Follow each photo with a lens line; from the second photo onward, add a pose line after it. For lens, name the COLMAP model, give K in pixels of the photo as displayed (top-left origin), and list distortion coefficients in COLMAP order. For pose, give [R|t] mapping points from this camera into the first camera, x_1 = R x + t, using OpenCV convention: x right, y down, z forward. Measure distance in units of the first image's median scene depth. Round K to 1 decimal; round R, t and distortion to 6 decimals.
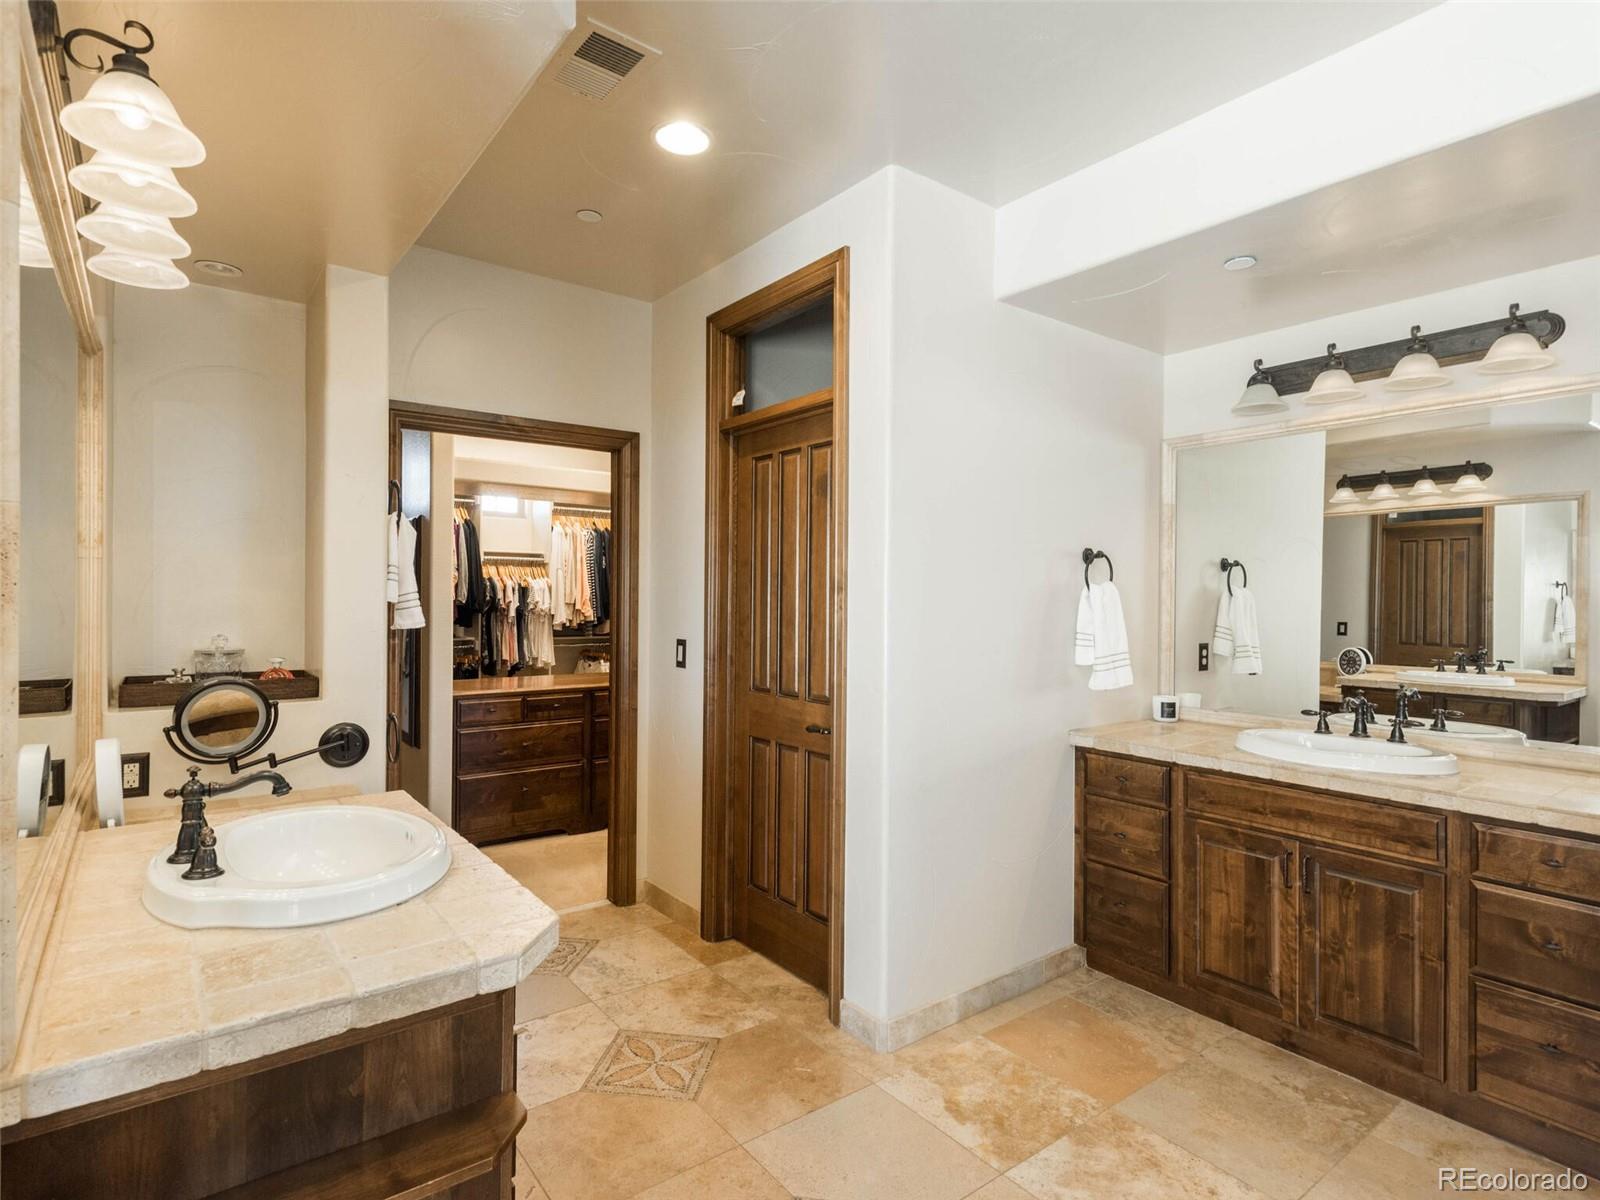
lens RADIAL K [[851.2, 0, 828.6], [0, 851.2, 603.2], [0, 0, 1]] dist [0.015987, -0.006376]
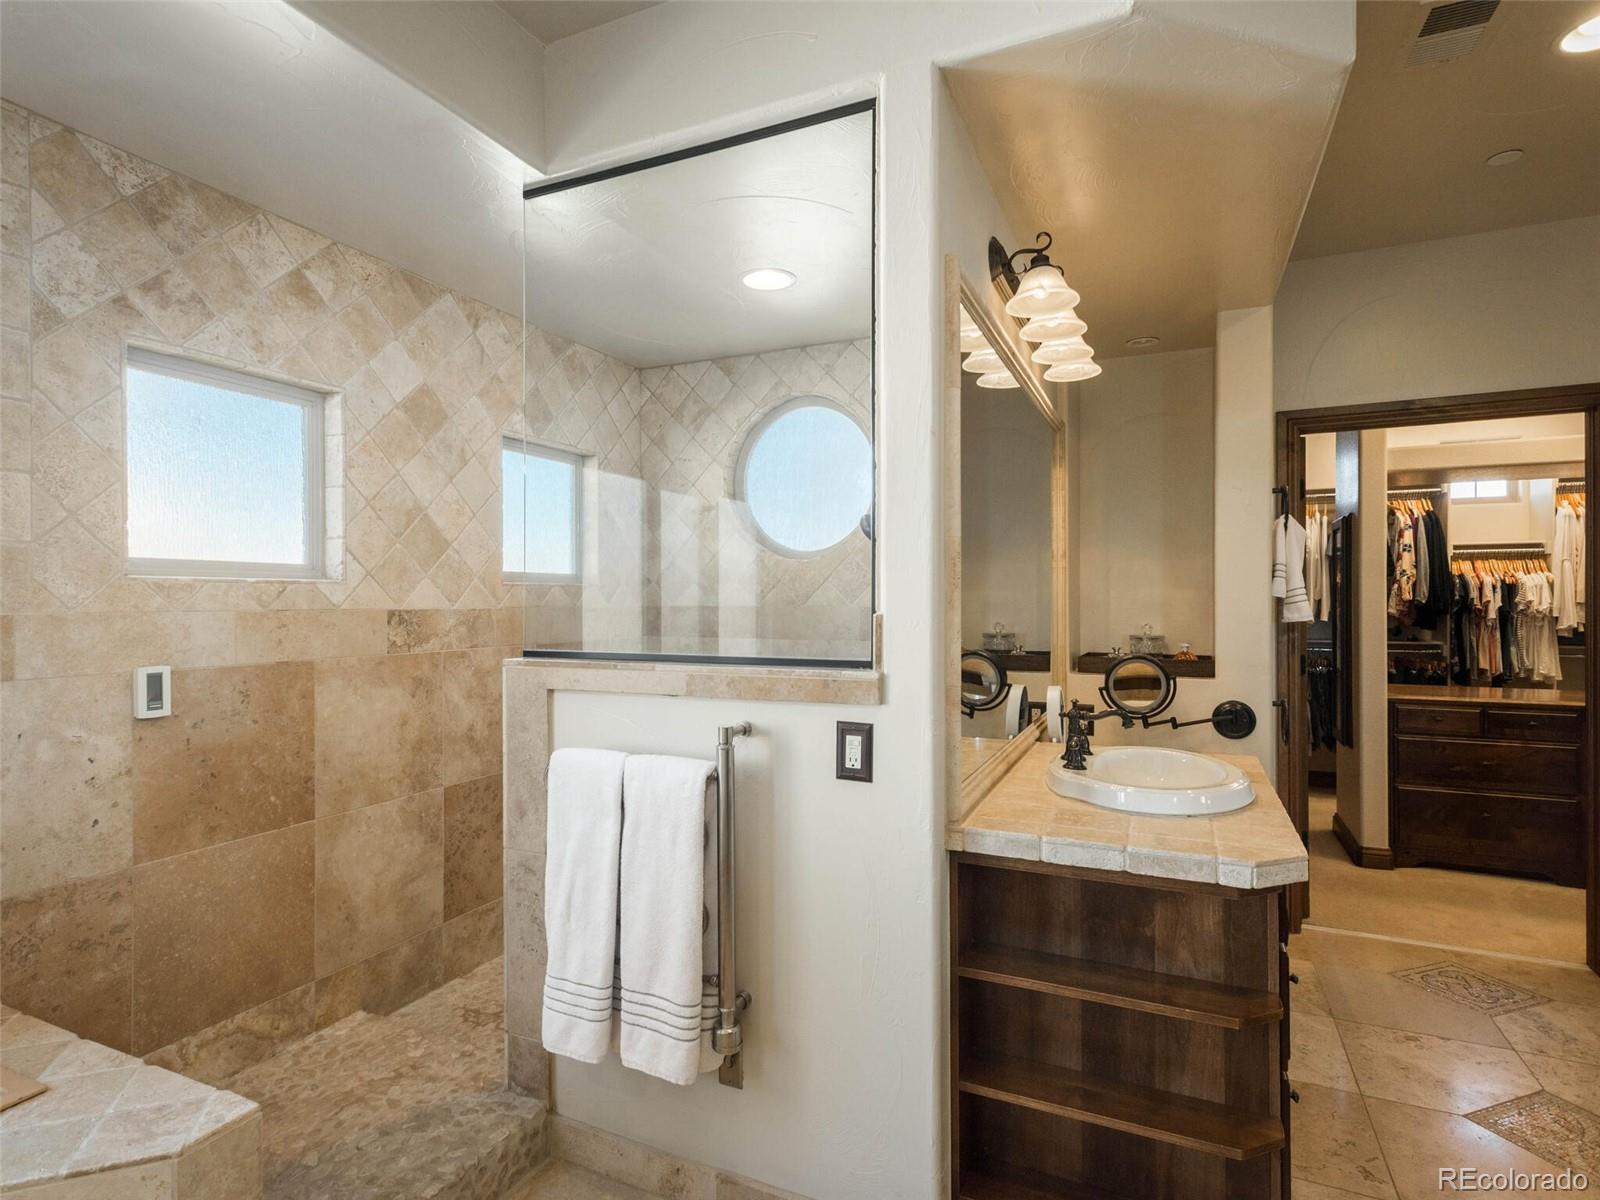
lens RADIAL K [[851.2, 0, 794.4], [0, 851.2, 600.8], [0, 0, 1]] dist [0.015987, -0.006376]
pose [[0.473446, -0.009456, -0.880772, 0.105764], [0.002285, 0.999952, -0.009508, 0.008088], [0.880820, 0.002489, 0.473445, -0.046889]]
